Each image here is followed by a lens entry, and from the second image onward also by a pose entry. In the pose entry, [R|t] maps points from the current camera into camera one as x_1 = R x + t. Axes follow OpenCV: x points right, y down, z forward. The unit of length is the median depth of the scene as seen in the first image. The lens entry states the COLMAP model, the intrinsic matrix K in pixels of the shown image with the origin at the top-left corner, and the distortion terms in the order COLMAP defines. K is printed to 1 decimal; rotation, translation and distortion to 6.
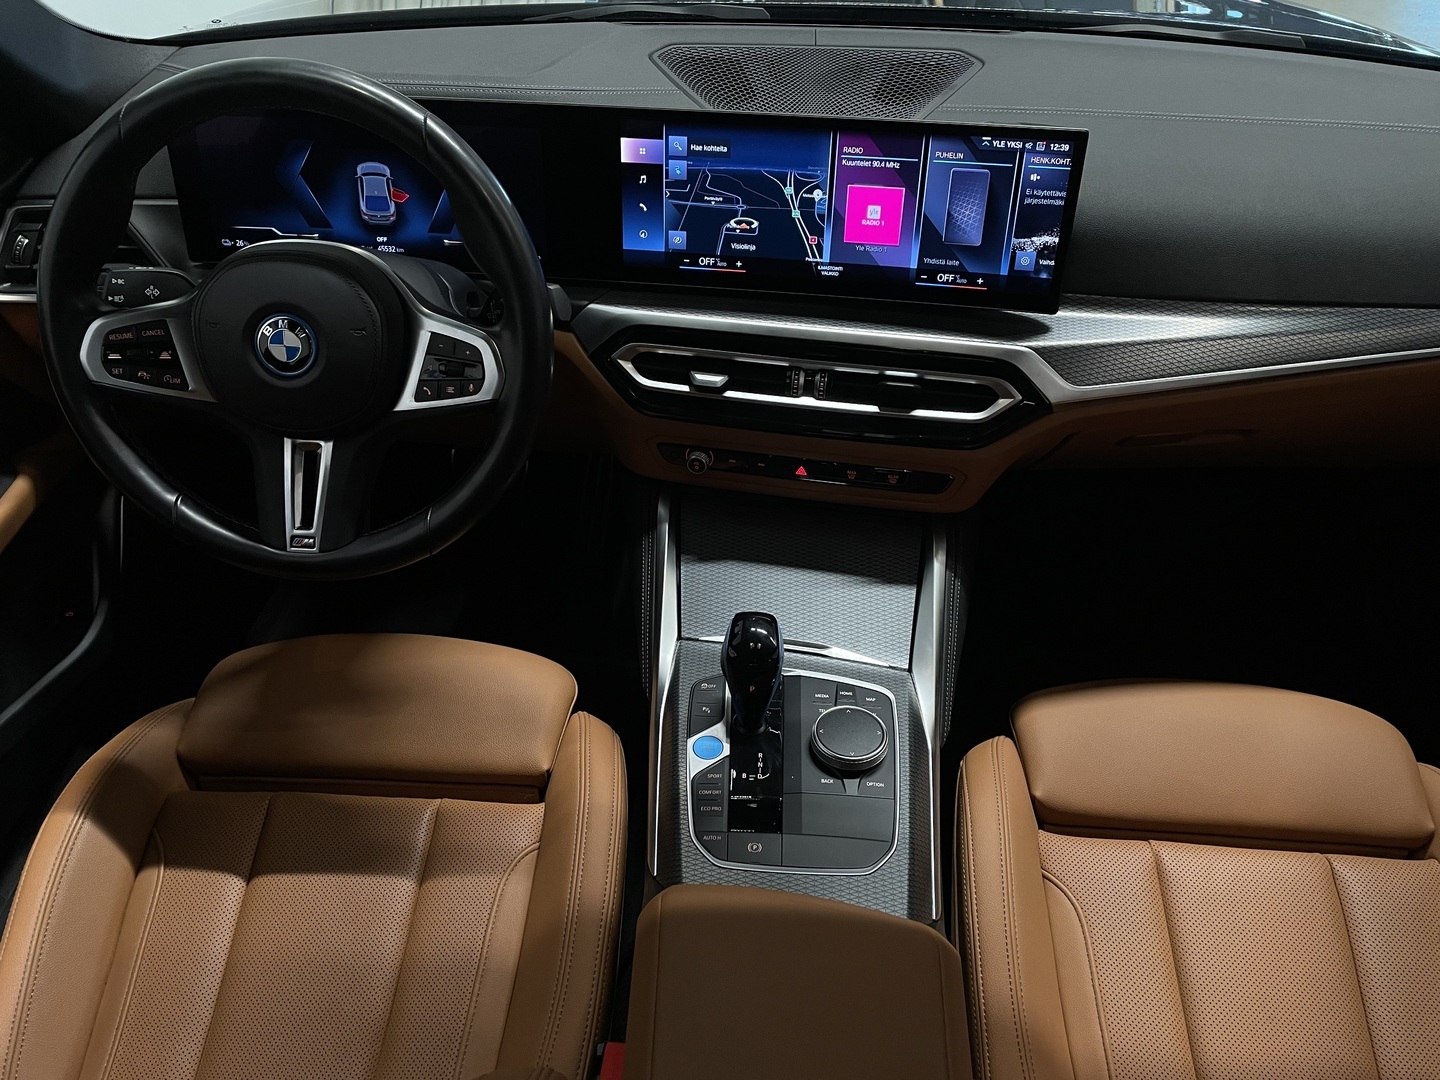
lens RADIAL K [[1129.1, 0, 720.0], [0, 1129.1, 540.0], [0, 0, 1]] dist [0.090953, -0.133642]
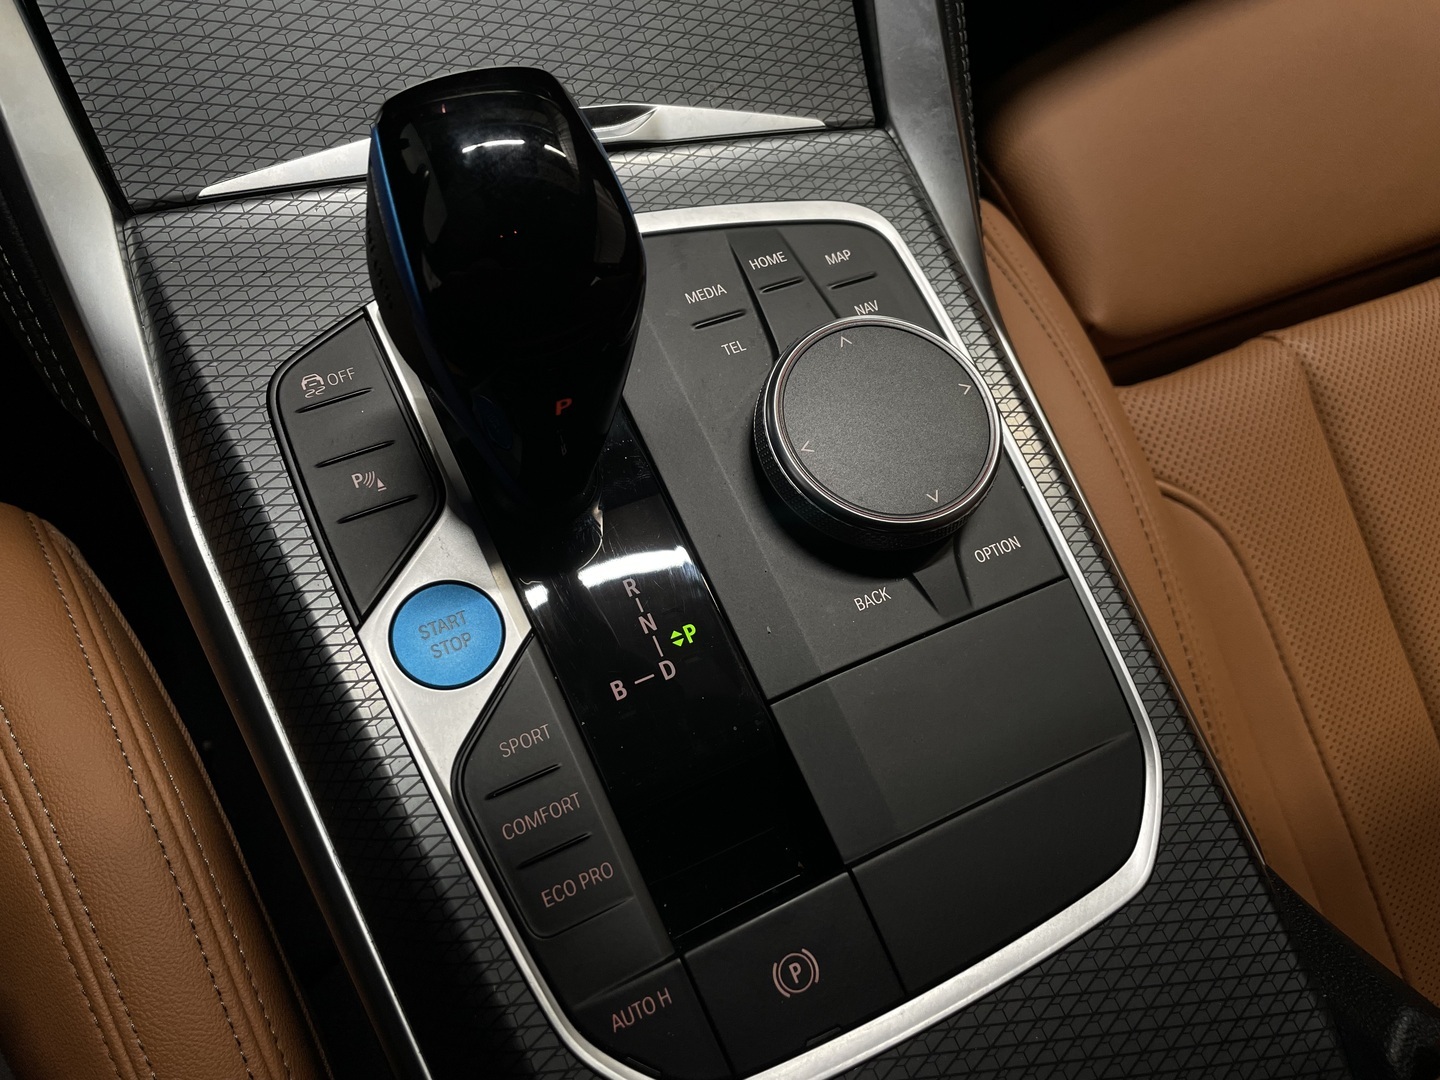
lens RADIAL K [[1129.1, 0, 720.0], [0, 1129.1, 540.0], [0, 0, 1]] dist [0.090953, -0.133642]
pose [[0.873064, -0.378797, 0.307039, -0.026740], [0.161899, 0.819159, 0.550243, 0.023012], [-0.459944, -0.430688, 0.776504, 0.716128]]
